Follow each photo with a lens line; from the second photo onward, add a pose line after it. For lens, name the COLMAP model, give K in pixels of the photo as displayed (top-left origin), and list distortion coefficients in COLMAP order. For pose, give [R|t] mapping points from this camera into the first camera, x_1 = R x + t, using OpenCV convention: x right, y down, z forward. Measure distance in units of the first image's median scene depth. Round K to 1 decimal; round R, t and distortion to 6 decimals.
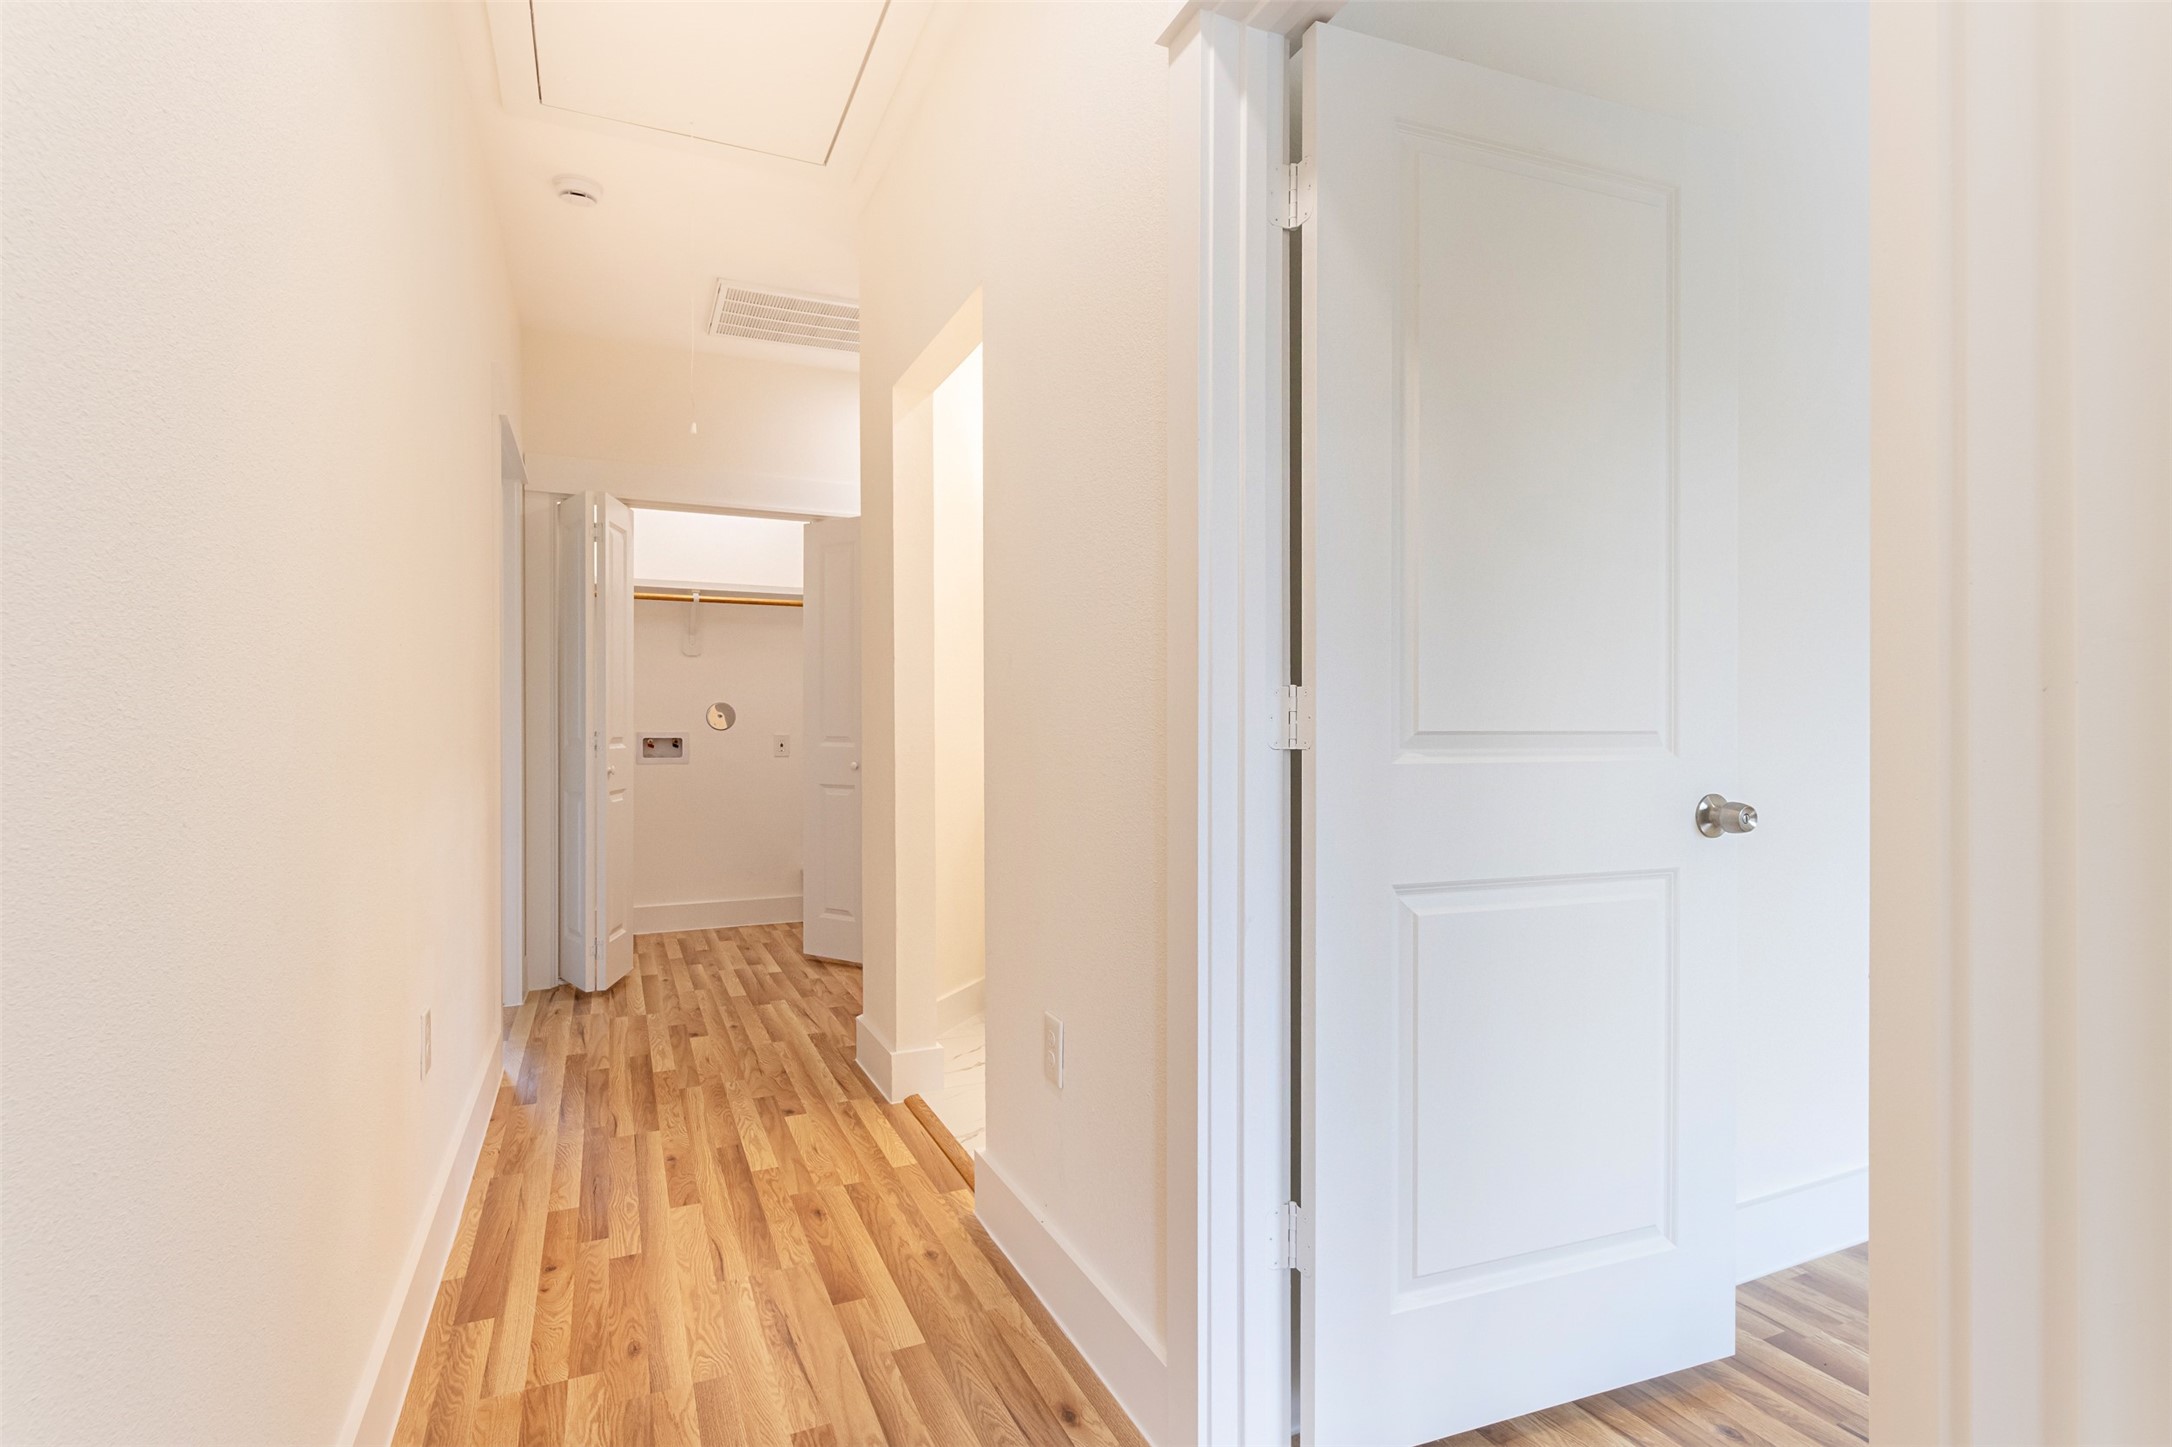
lens RADIAL K [[1000.6, 0, 1087.3], [0, 1000.6, 725.4], [0, 0, 1]] dist [-0.000831, -0.000543]
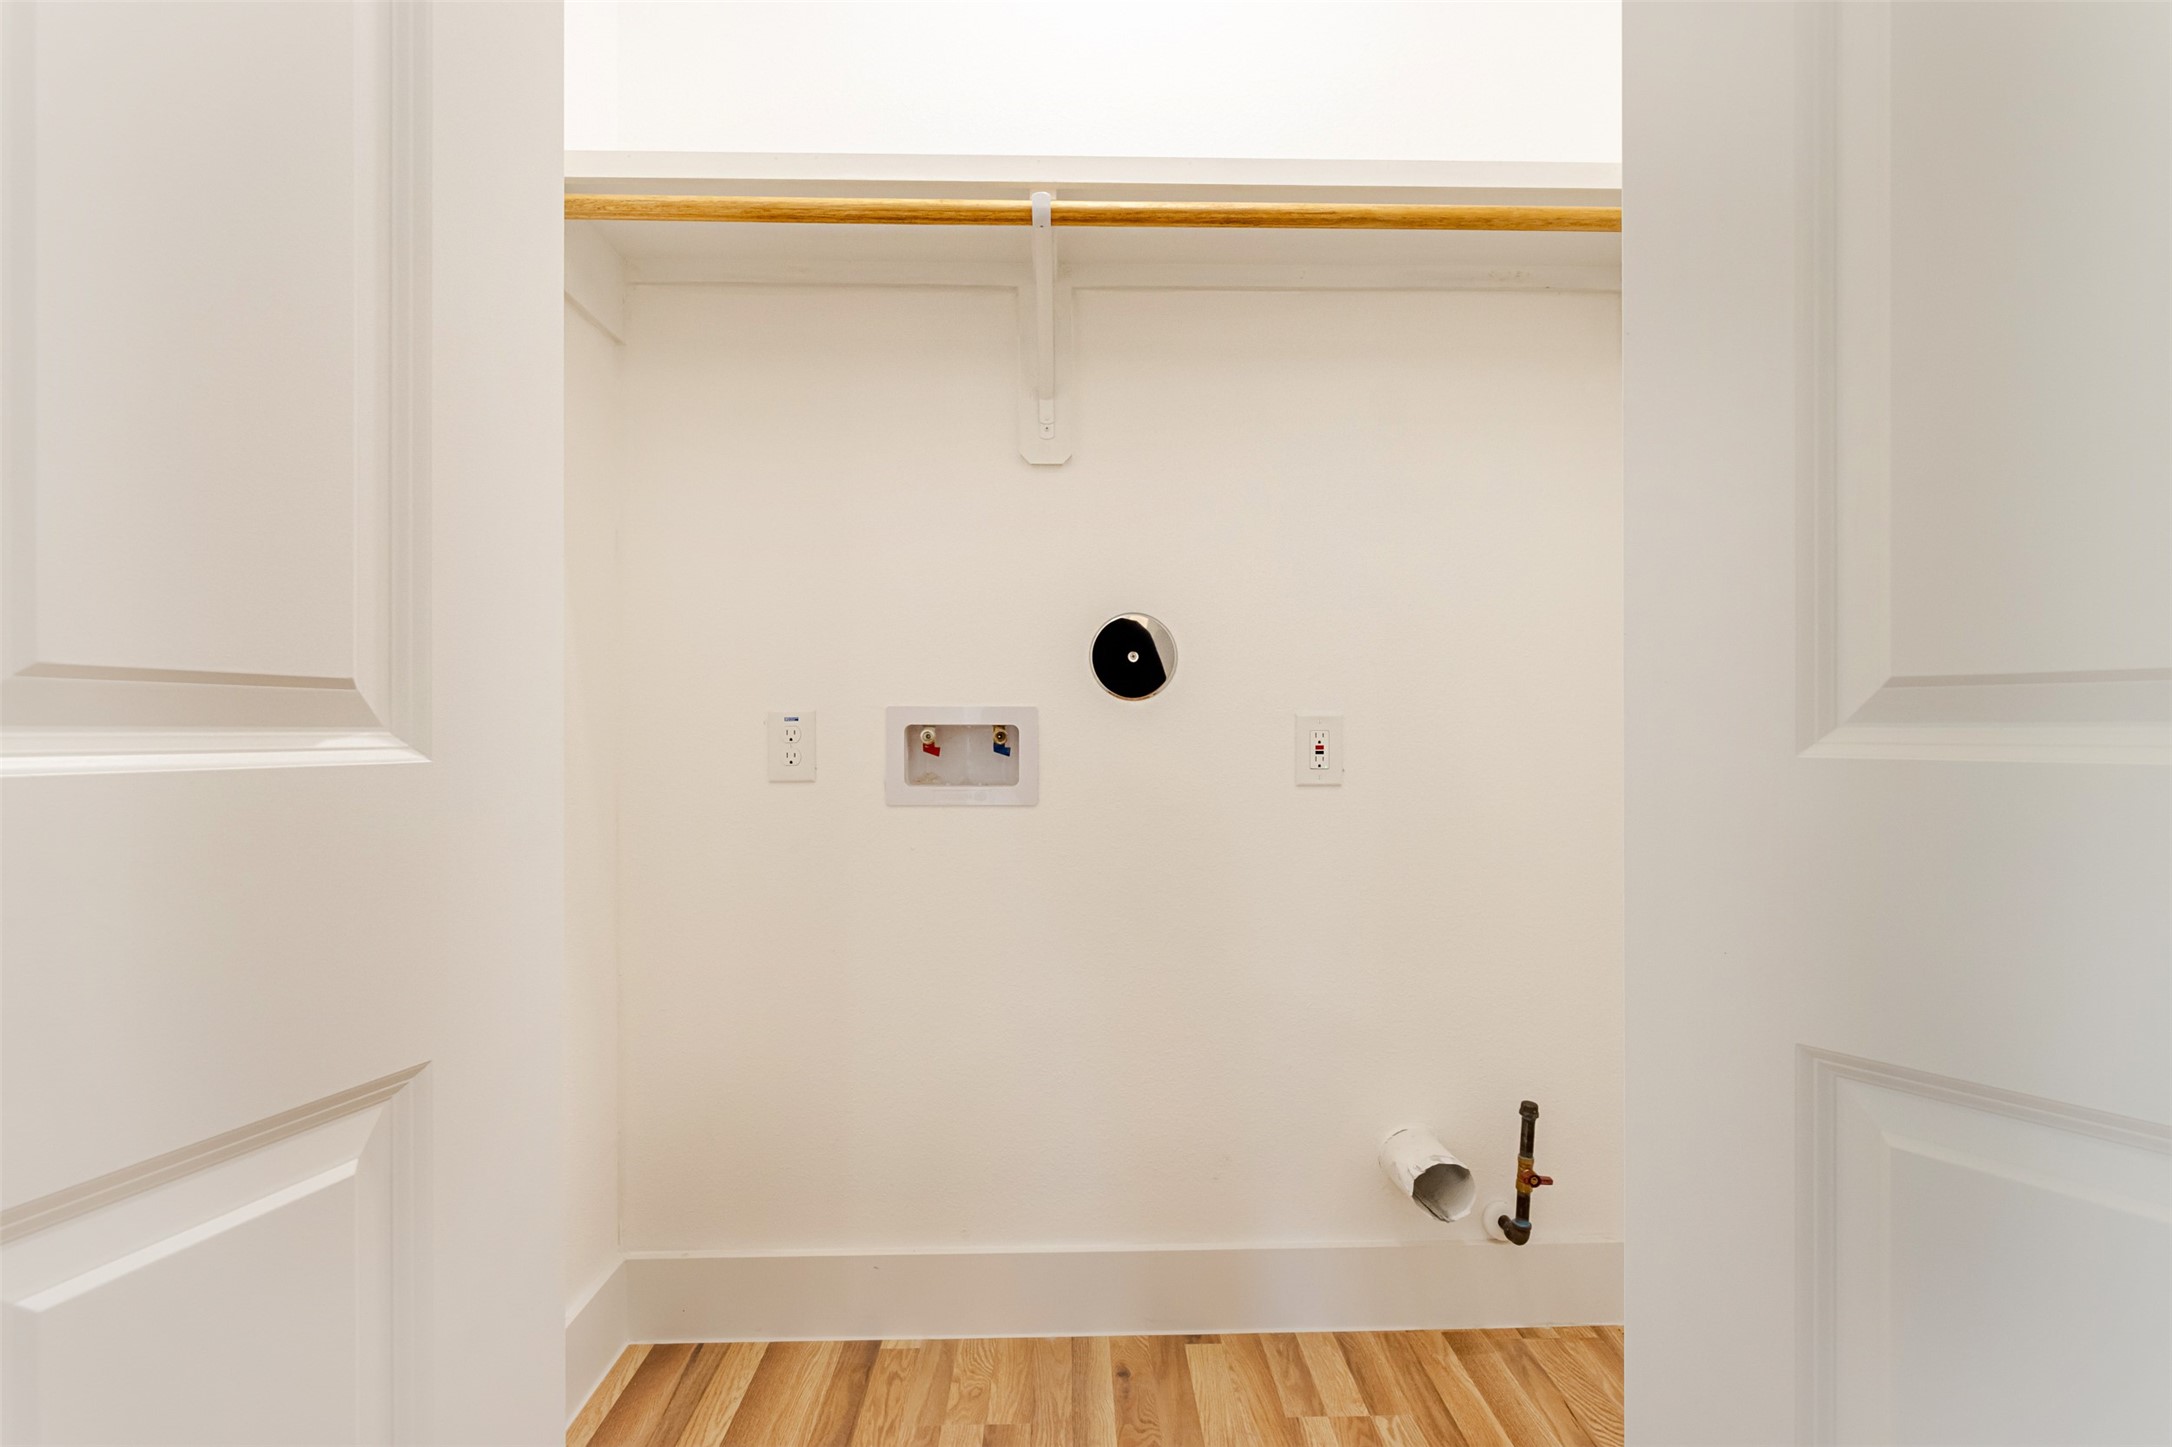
lens RADIAL K [[1000.6, 0, 1083.7], [0, 1000.6, 725.8], [0, 0, 1]] dist [-0.000831, -0.000543]
pose [[0.914560, -0.004577, -0.404425, -0.267087], [0.003388, 0.999988, -0.003655, 0.014823], [0.404437, 0.001973, 0.914564, 0.745147]]
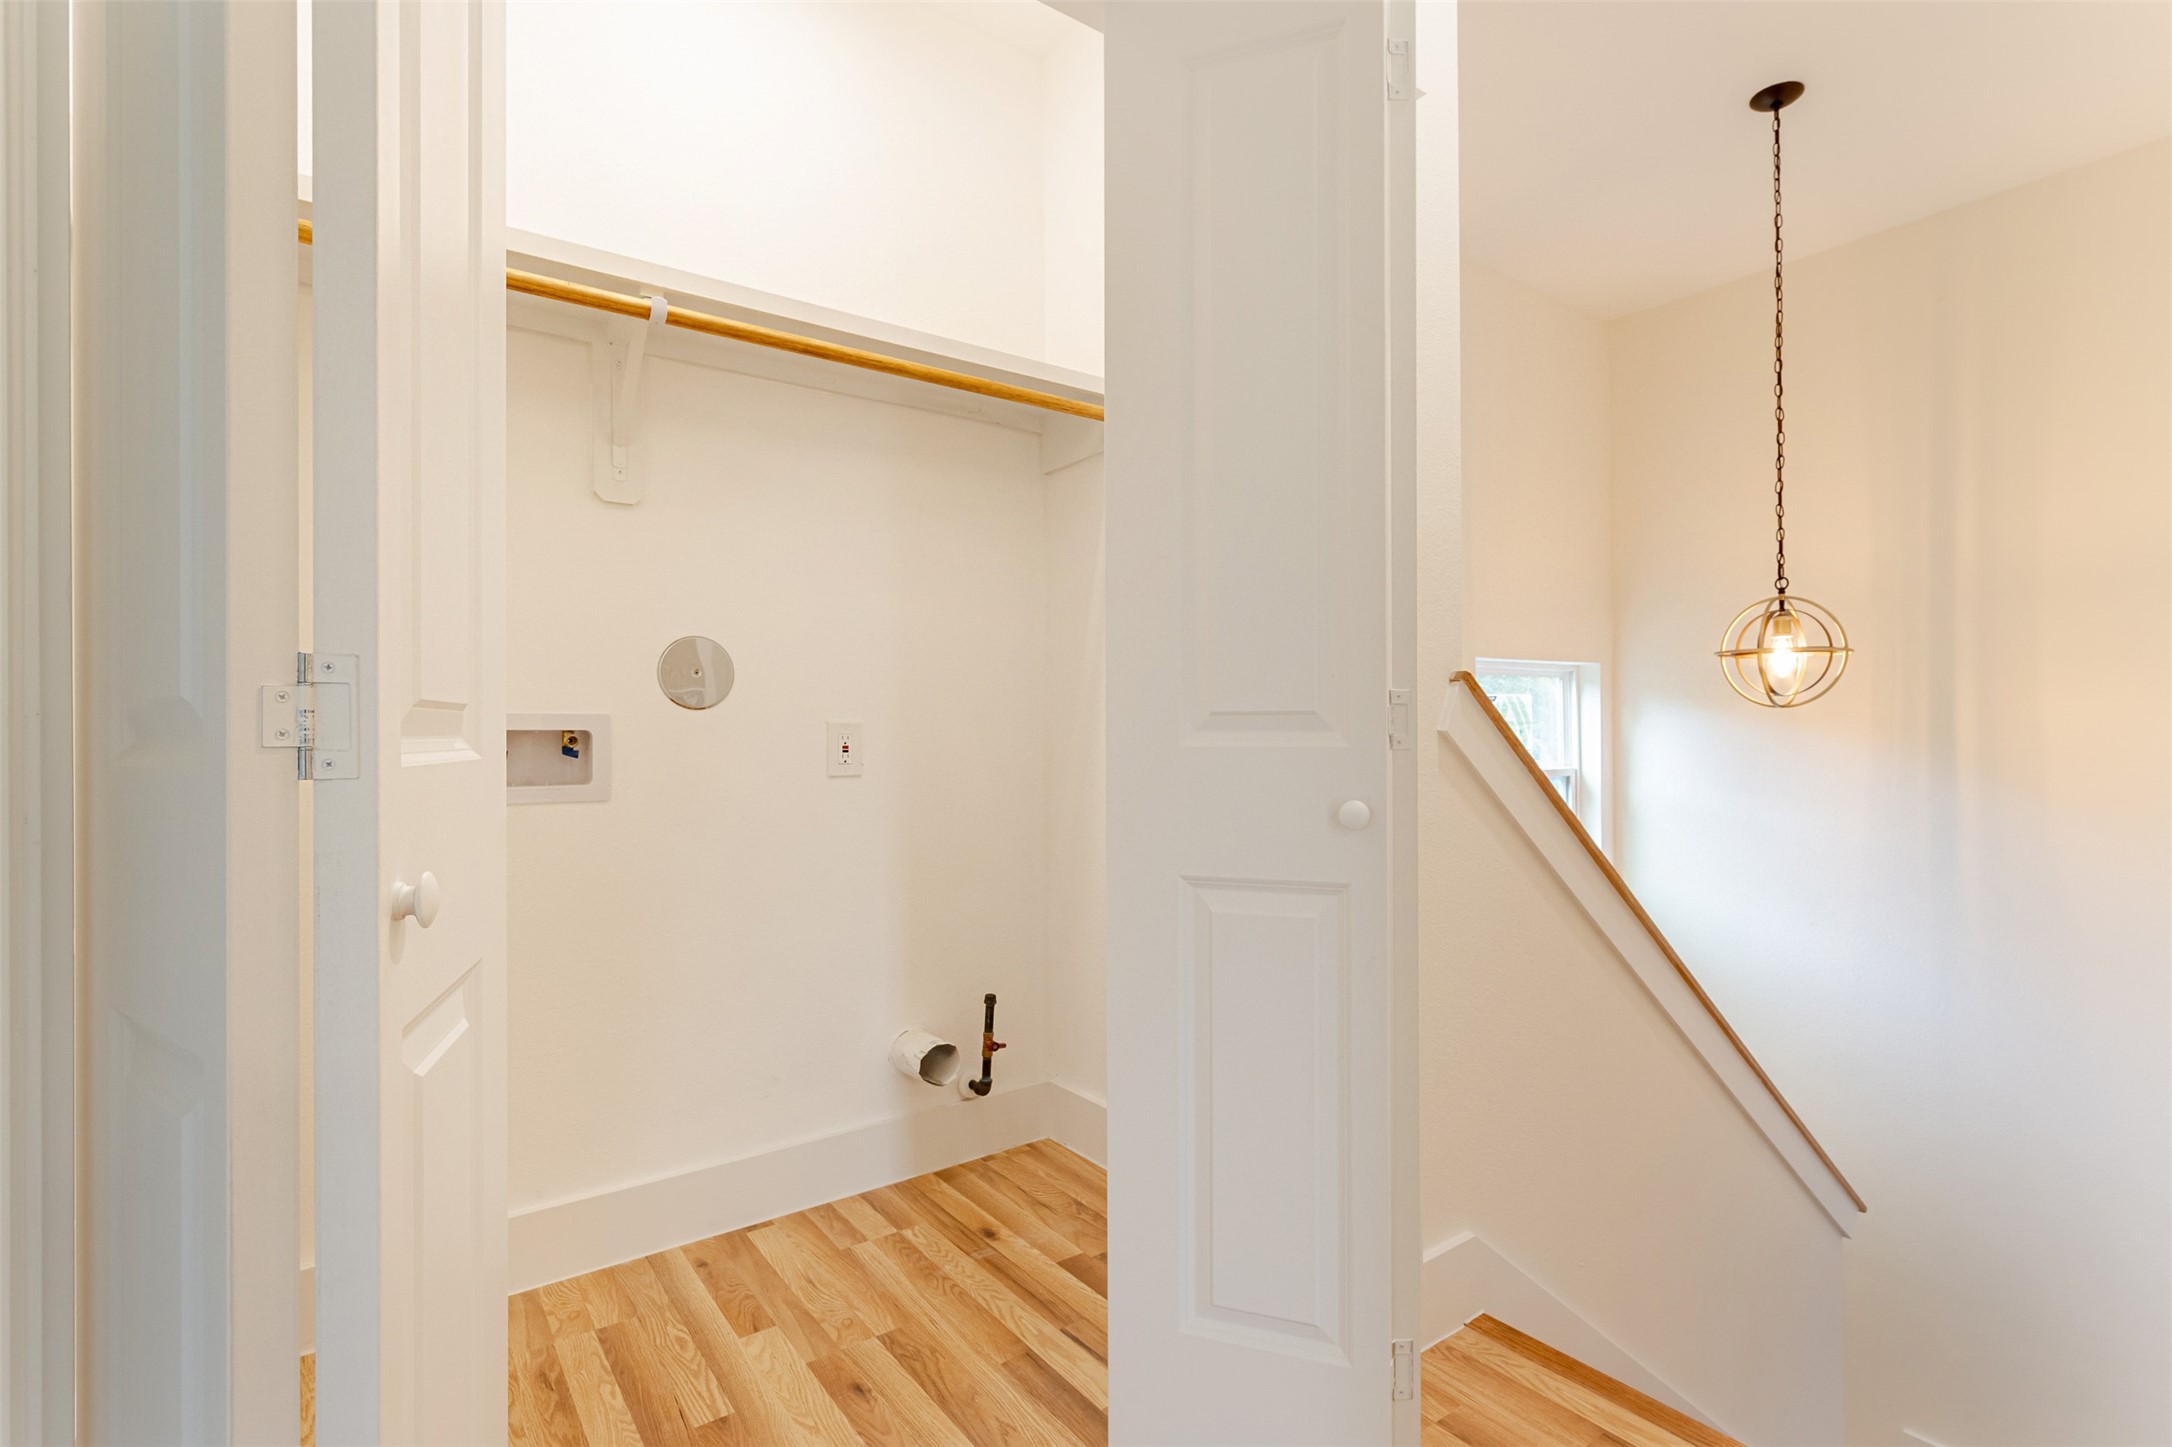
lens RADIAL K [[1000.6, 0, 1090.0], [0, 1000.6, 723.0], [0, 0, 1]] dist [-0.000831, -0.000543]
pose [[0.981219, -0.004302, 0.192851, -0.310109], [0.005630, 0.999964, -0.006335, 0.013902], [-0.192817, 0.007302, 0.981208, 0.636561]]
